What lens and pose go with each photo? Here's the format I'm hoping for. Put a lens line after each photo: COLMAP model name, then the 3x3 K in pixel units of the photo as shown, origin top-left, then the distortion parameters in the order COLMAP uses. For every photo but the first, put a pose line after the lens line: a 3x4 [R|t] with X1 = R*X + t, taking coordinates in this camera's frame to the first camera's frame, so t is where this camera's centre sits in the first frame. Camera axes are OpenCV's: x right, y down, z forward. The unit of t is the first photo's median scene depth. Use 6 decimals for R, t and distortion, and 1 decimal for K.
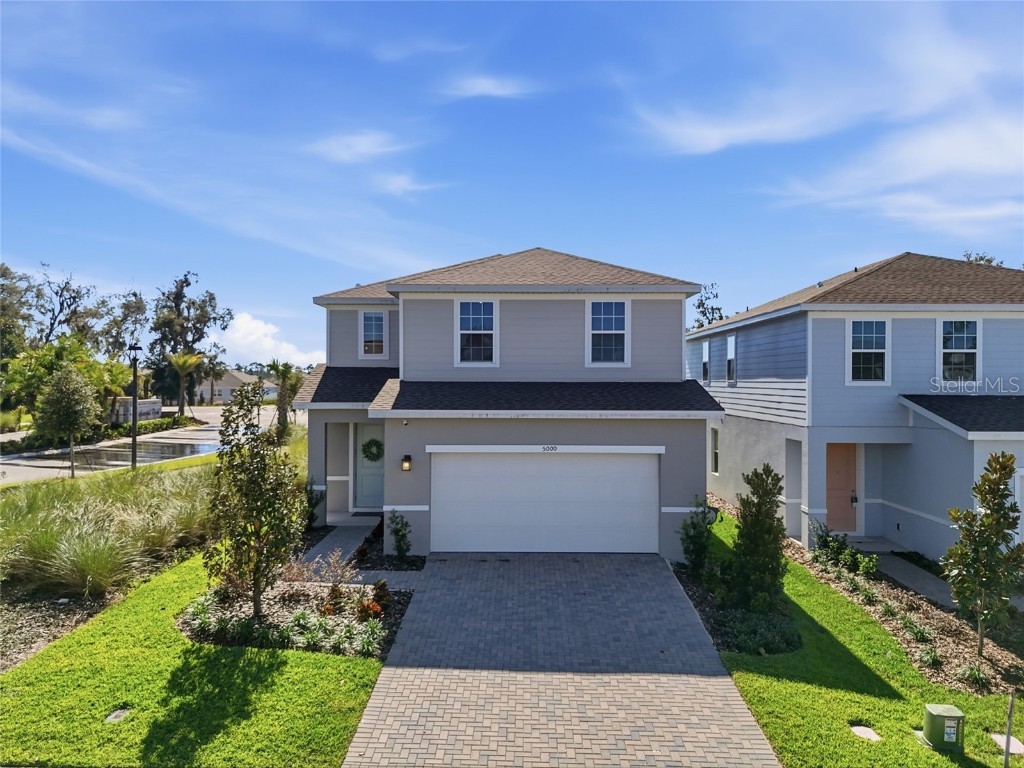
lens RADIAL K [[749.0, 0, 512.0], [0, 749.0, 384.0], [0, 0, 1]] dist [0.025965, -0.002060]
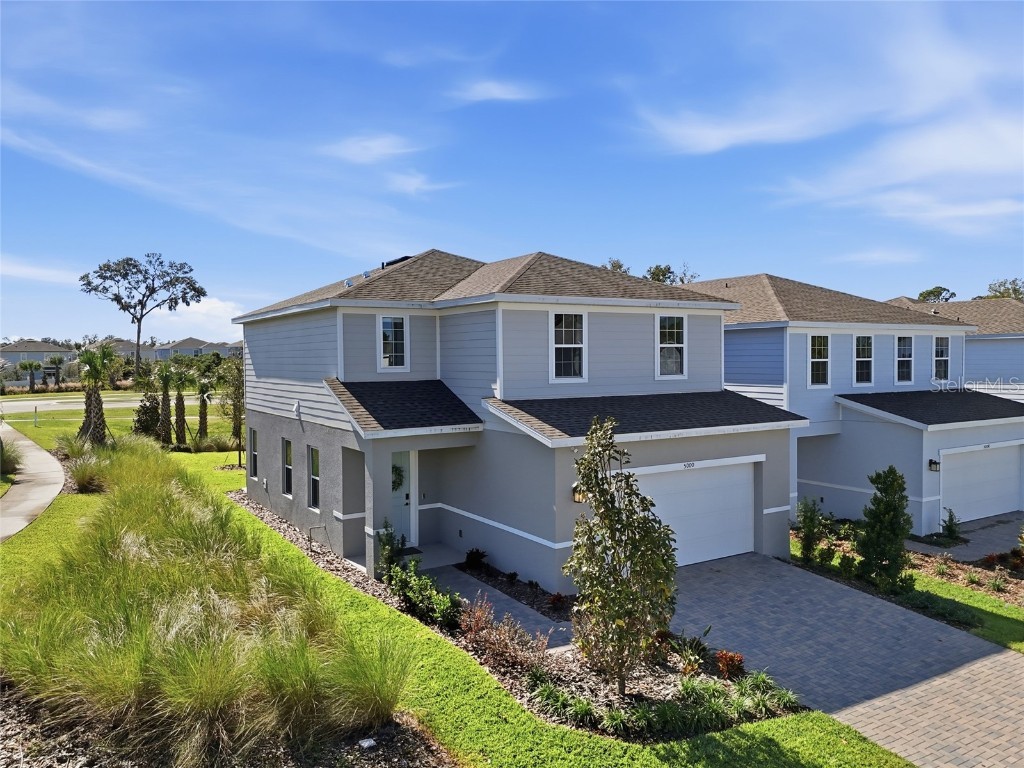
lens RADIAL K [[749.0, 0, 512.0], [0, 749.0, 384.0], [0, 0, 1]] dist [0.025965, -0.002060]
pose [[0.846509, -0.029933, 0.531532, -0.690351], [0.013840, 0.999318, 0.034235, -0.062182], [-0.532194, -0.021624, 0.846346, 0.269131]]
